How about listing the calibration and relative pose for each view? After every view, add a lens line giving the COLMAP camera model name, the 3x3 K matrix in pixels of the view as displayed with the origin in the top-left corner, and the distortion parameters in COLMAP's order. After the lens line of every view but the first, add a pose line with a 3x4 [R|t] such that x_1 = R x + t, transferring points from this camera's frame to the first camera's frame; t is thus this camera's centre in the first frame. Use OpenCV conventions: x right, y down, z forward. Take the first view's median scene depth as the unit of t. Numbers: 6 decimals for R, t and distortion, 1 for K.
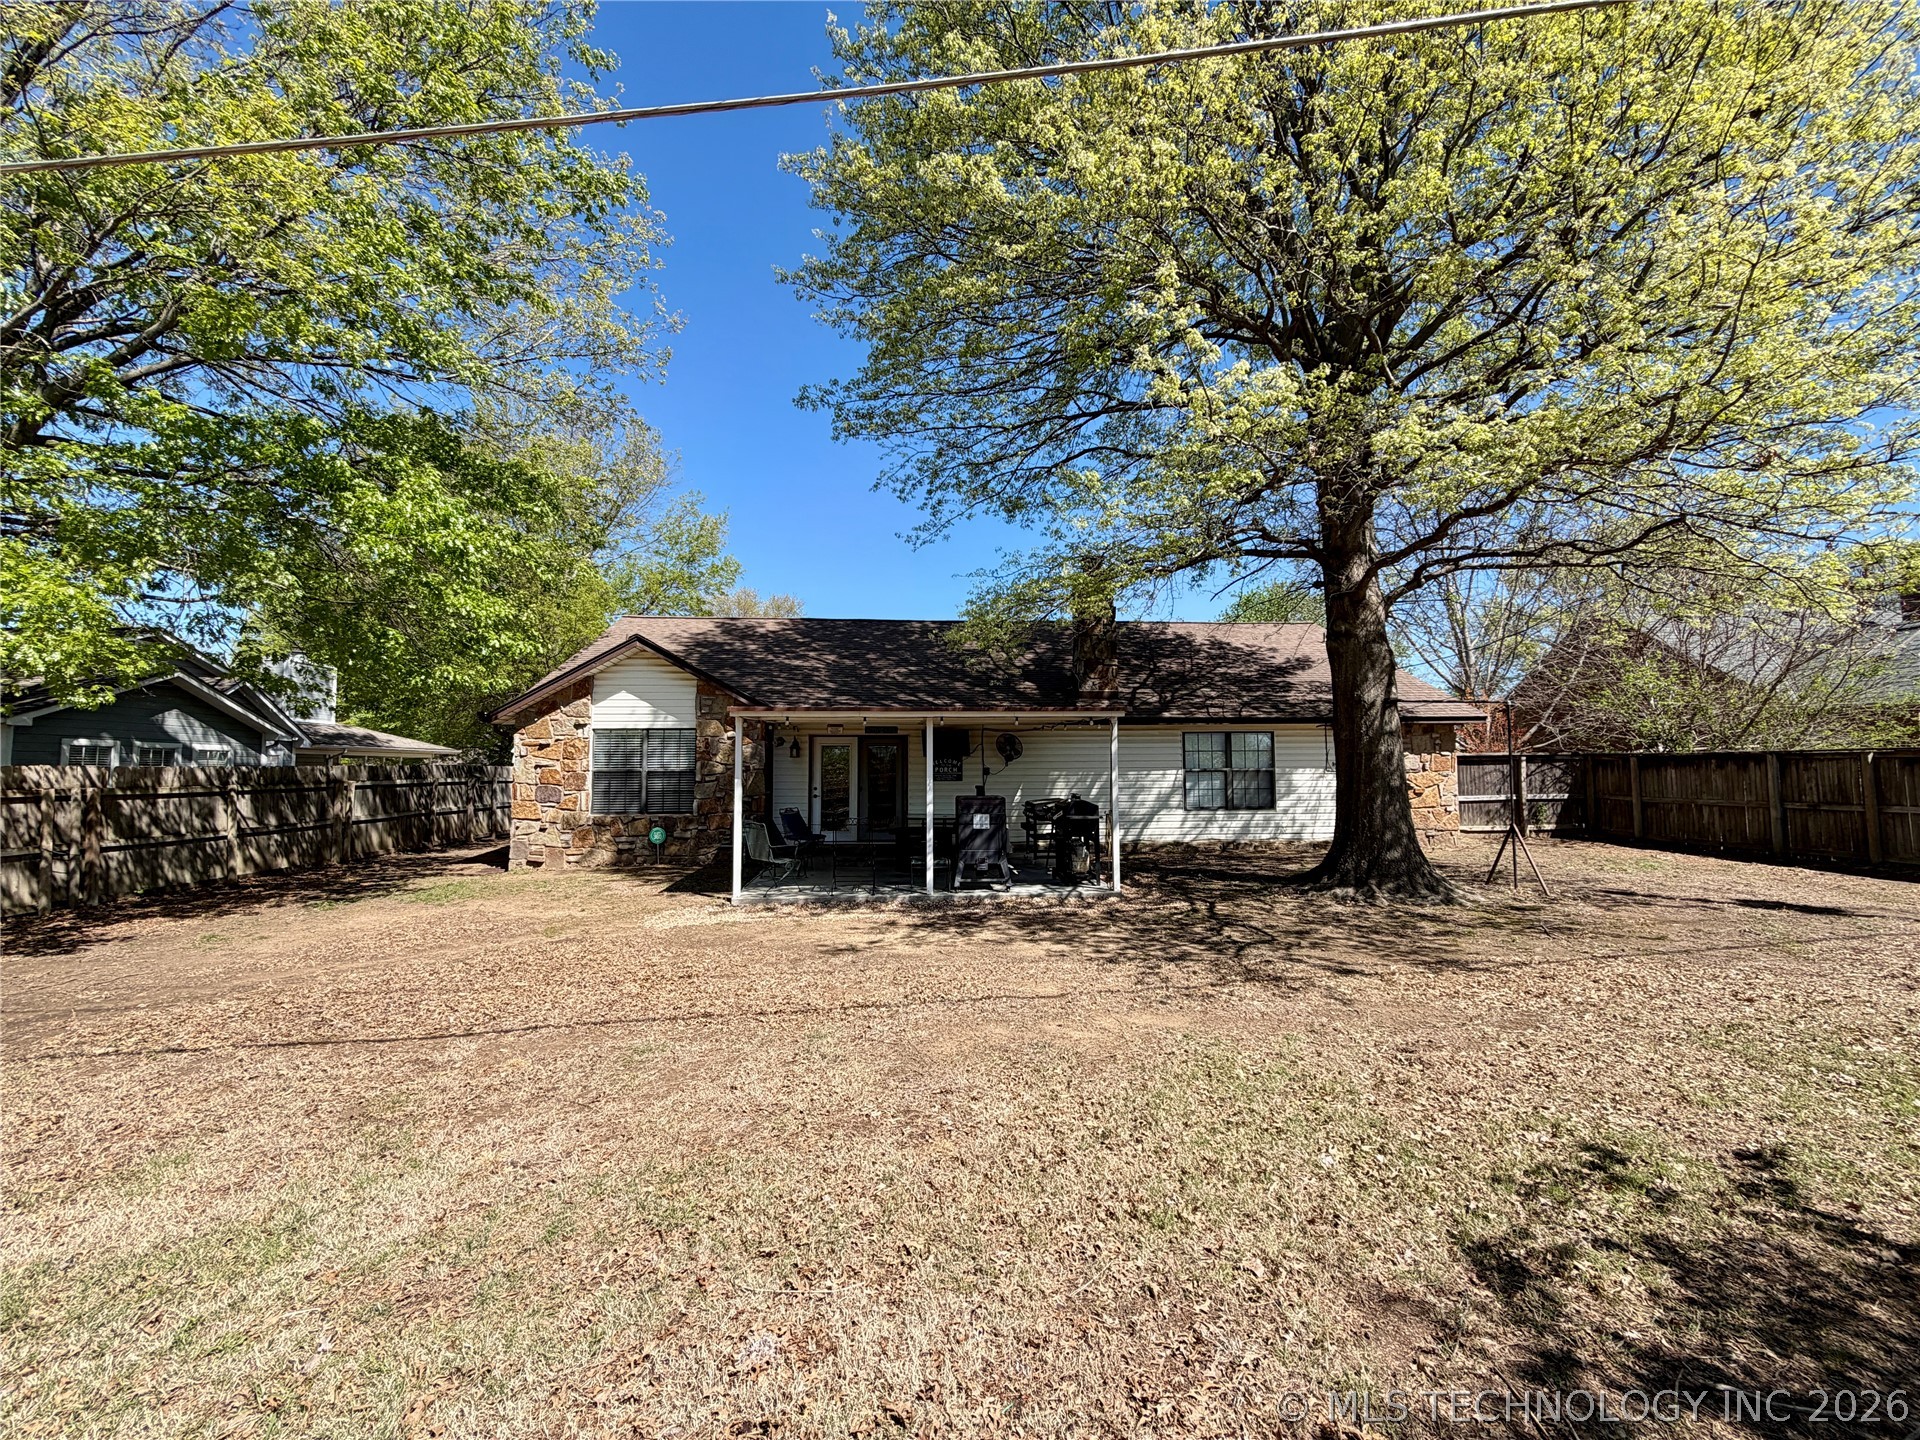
lens RADIAL K [[764.0, 0, 955.8], [0, 764.0, 719.0], [0, 0, 1]] dist [0.009637, -0.000108]
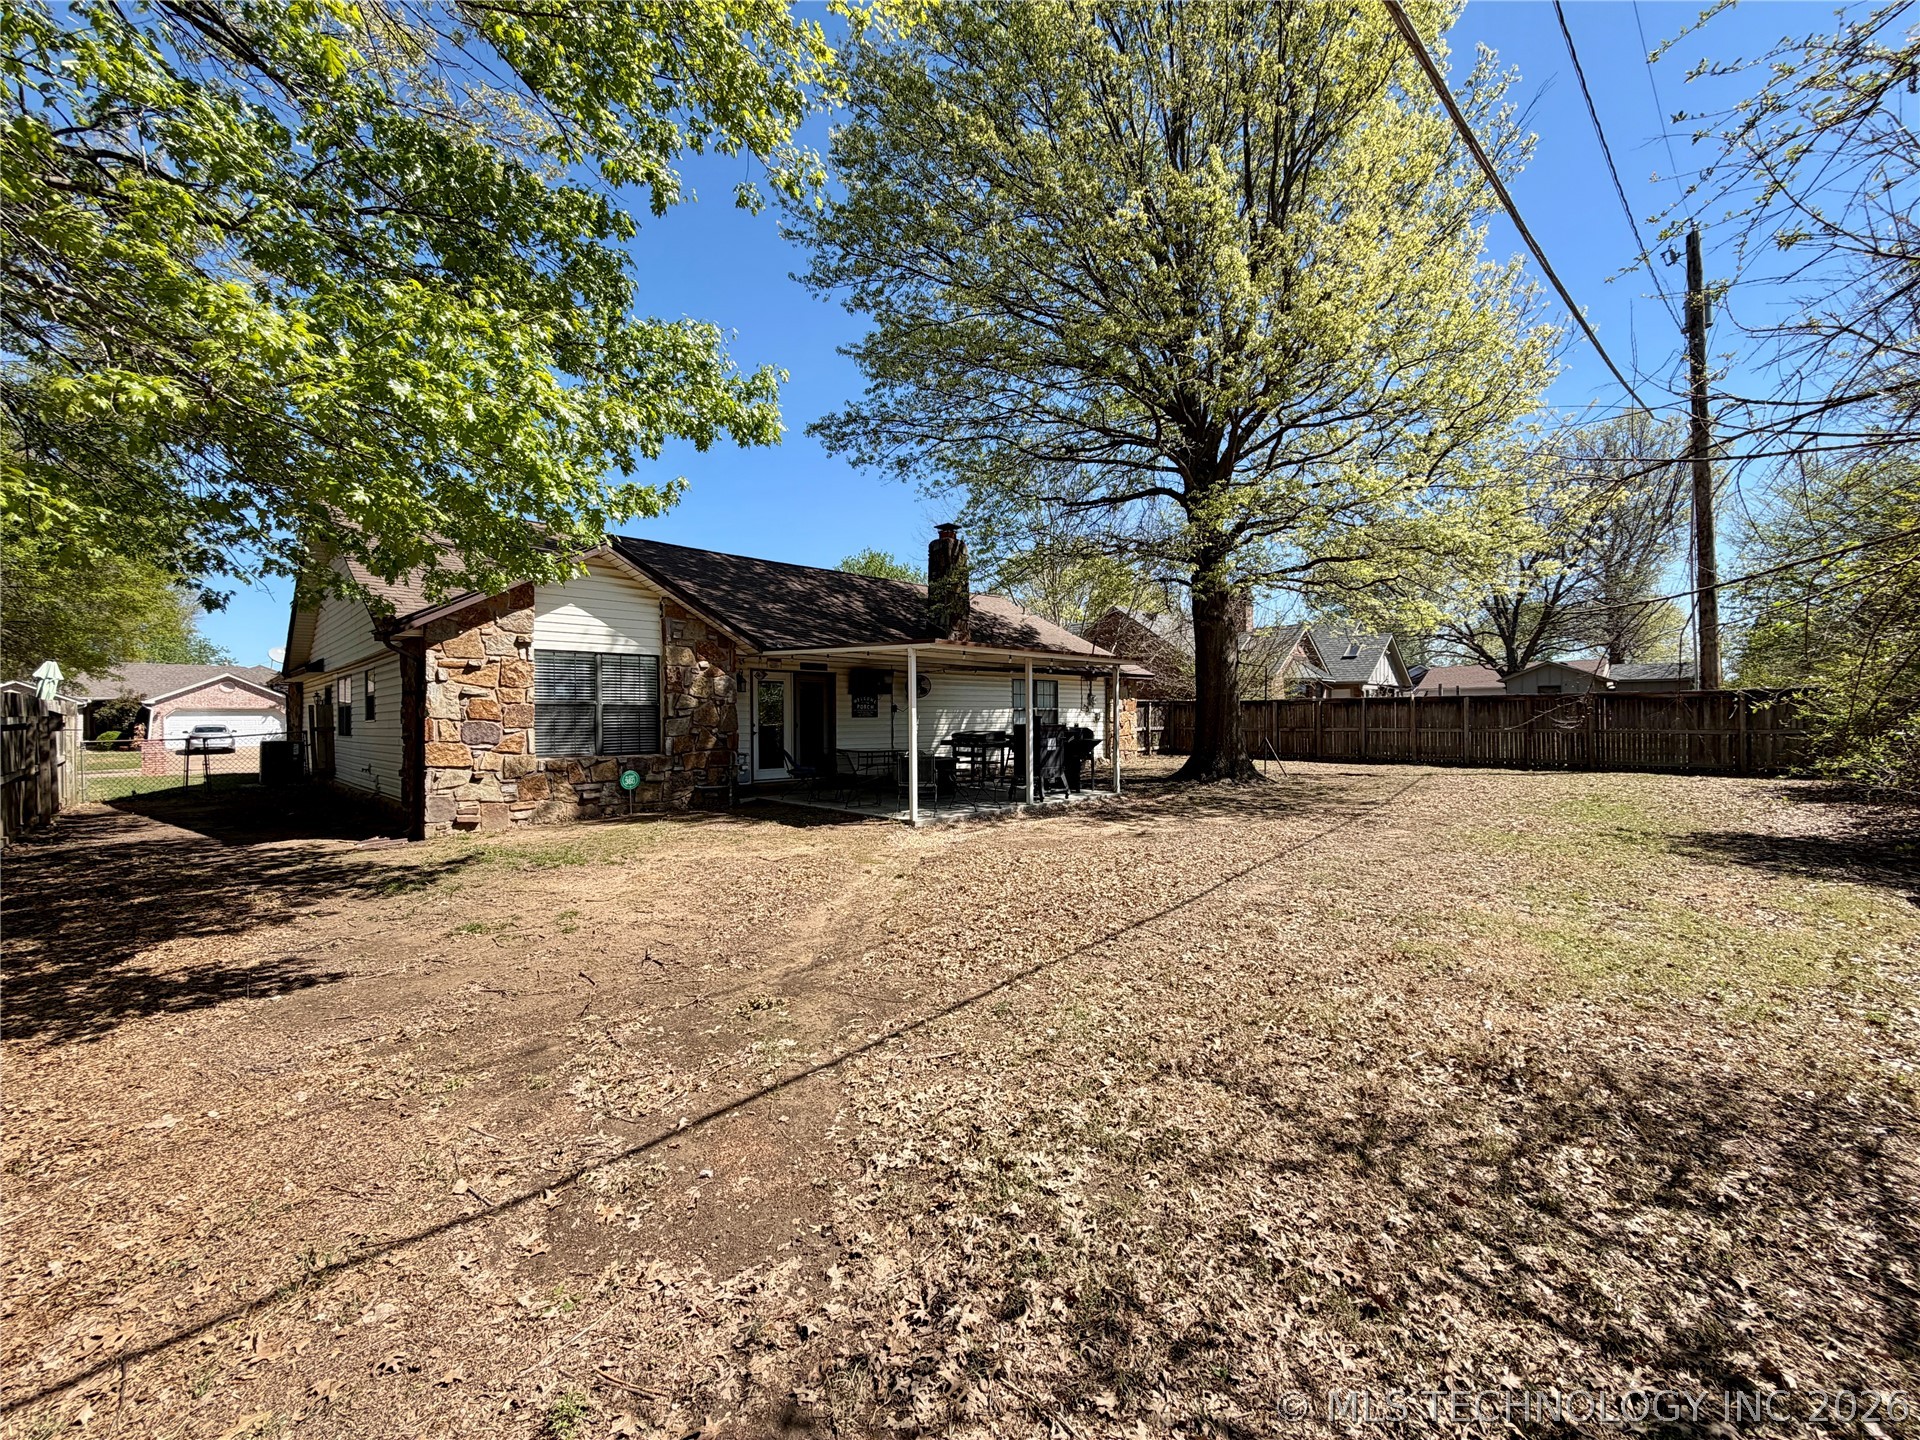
lens RADIAL K [[764.0, 0, 958.1], [0, 764.0, 721.9], [0, 0, 1]] dist [0.009637, -0.000108]
pose [[0.751280, -0.003975, 0.659971, -0.640306], [-0.038397, 0.998025, 0.049720, 0.030115], [-0.658865, -0.062695, 0.749644, 0.122243]]
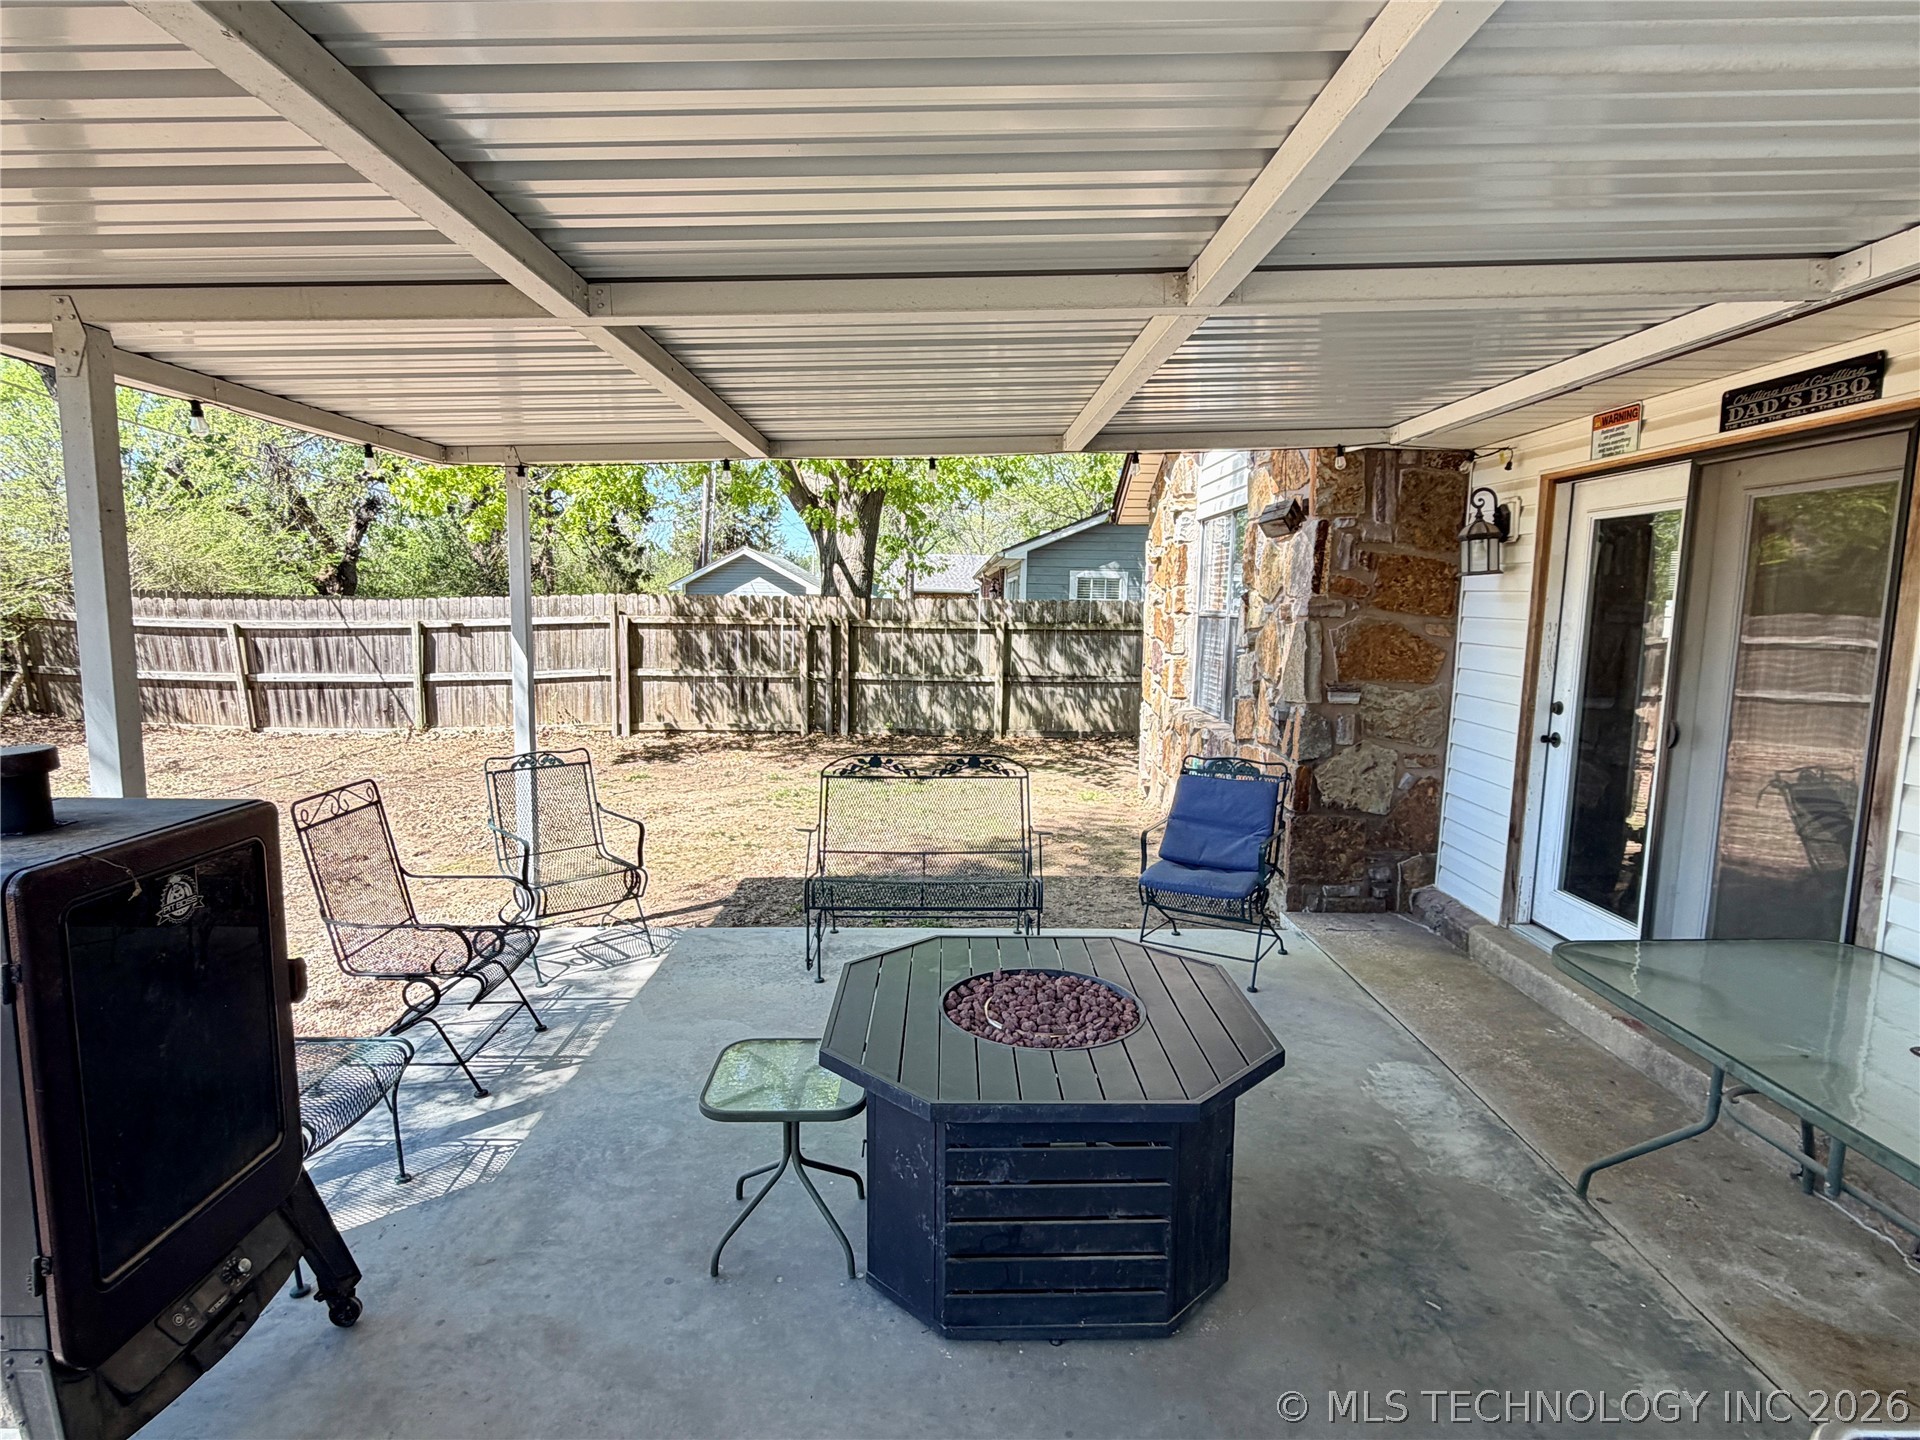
lens RADIAL K [[948.9, 0, 952.9], [0, 948.9, 715.0], [0, 0, 1]] dist [-0.001825, 0.000531]
pose [[-0.043418, 0.124238, -0.991302, 0.097559], [0.050175, 0.991257, 0.122034, 0.049604], [0.997796, -0.044440, -0.049272, 0.830929]]
